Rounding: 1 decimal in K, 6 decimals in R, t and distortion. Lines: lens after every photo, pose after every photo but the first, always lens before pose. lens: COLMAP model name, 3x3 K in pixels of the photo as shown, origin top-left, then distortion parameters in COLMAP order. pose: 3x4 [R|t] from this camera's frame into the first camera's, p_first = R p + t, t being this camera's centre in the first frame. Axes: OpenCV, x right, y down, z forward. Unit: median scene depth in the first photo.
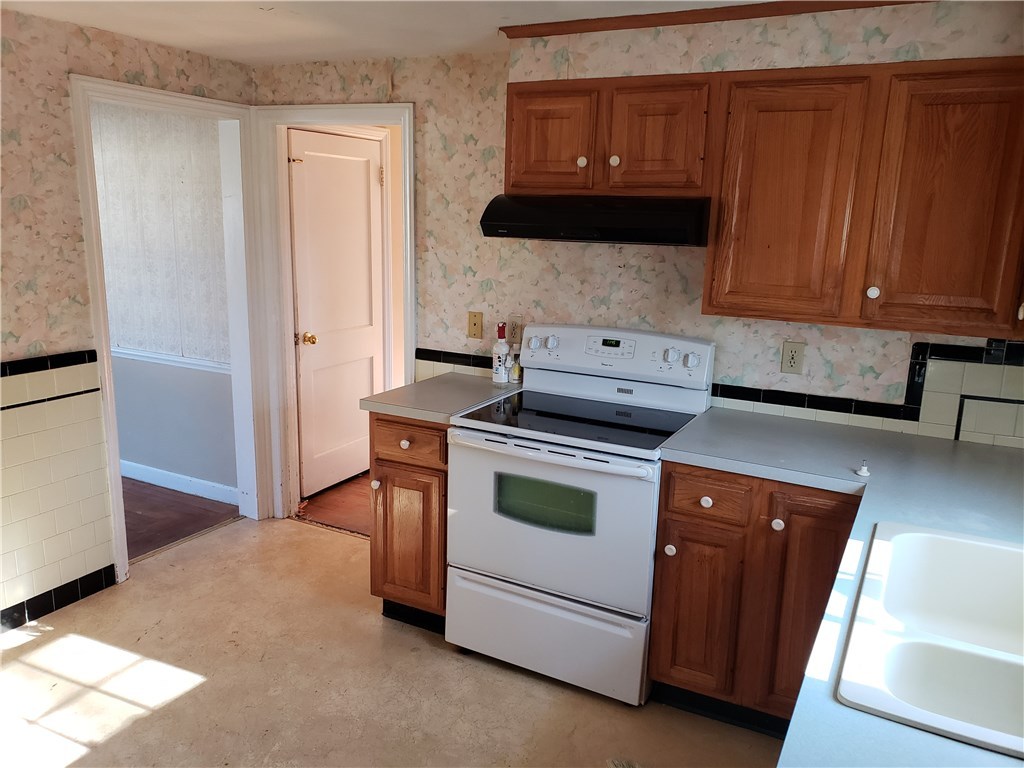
lens RADIAL K [[812.7, 0, 511.5], [0, 812.7, 393.5], [0, 0, 1]] dist [0.095361, -0.096429]
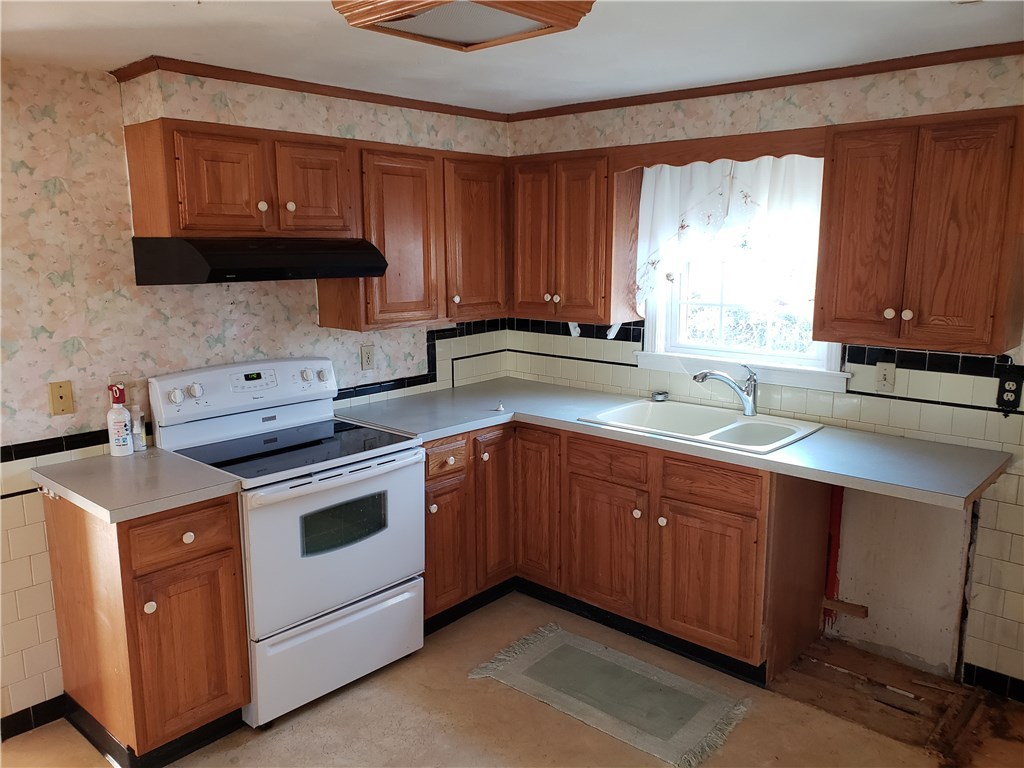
lens RADIAL K [[812.7, 0, 515.1], [0, 812.7, 388.4], [0, 0, 1]] dist [0.095361, -0.096429]
pose [[0.242426, -0.206543, 0.947929, -0.829789], [0.220540, 0.963228, 0.153475, -0.141759], [-0.944771, 0.171850, 0.279062, 0.422213]]
